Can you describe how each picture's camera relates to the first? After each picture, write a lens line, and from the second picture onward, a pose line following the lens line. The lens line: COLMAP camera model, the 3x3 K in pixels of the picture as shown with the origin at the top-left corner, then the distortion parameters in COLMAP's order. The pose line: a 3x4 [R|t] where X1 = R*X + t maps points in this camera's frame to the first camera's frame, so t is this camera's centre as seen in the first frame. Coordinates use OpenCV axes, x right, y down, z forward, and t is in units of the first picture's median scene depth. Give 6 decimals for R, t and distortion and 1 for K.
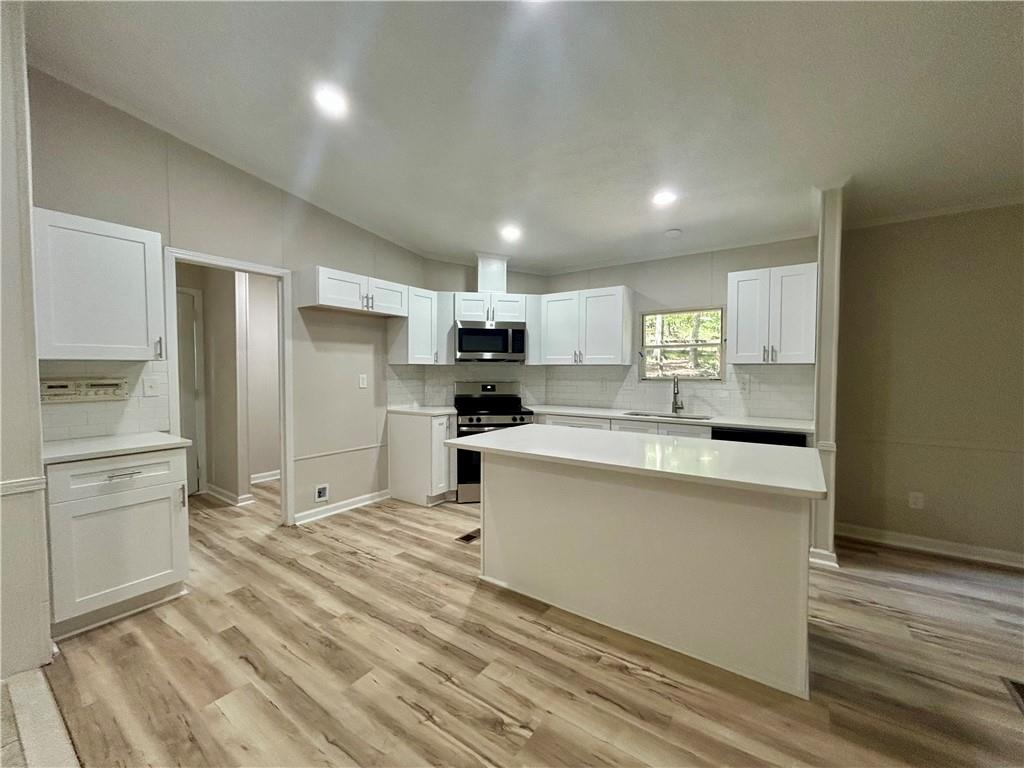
lens RADIAL K [[417.1, 0, 502.0], [0, 417.1, 386.7], [0, 0, 1]] dist [-0.000774, 0.000368]
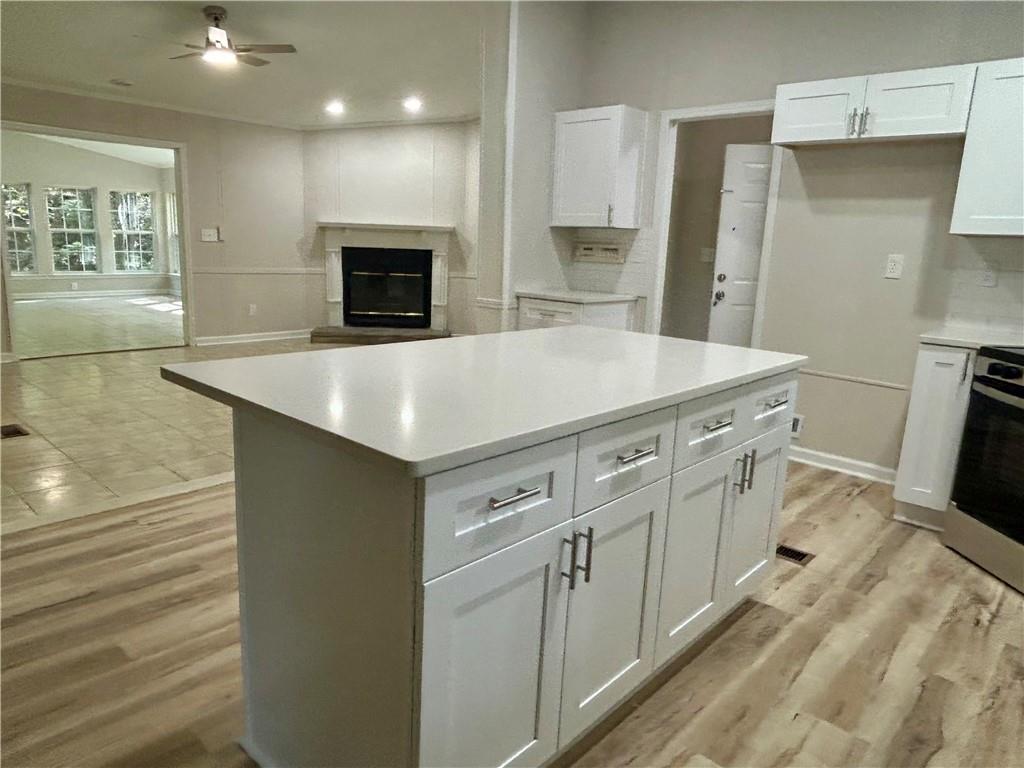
lens RADIAL K [[672.0, 0, 512.0], [0, 672.0, 384.0], [0, 0, 1]] dist [-0.002628, -0.000741]
pose [[-0.112526, 0.203277, -0.972634, 0.682411], [-0.081410, 0.973674, 0.212913, -0.010318], [0.990308, 0.103140, -0.093015, 0.631347]]
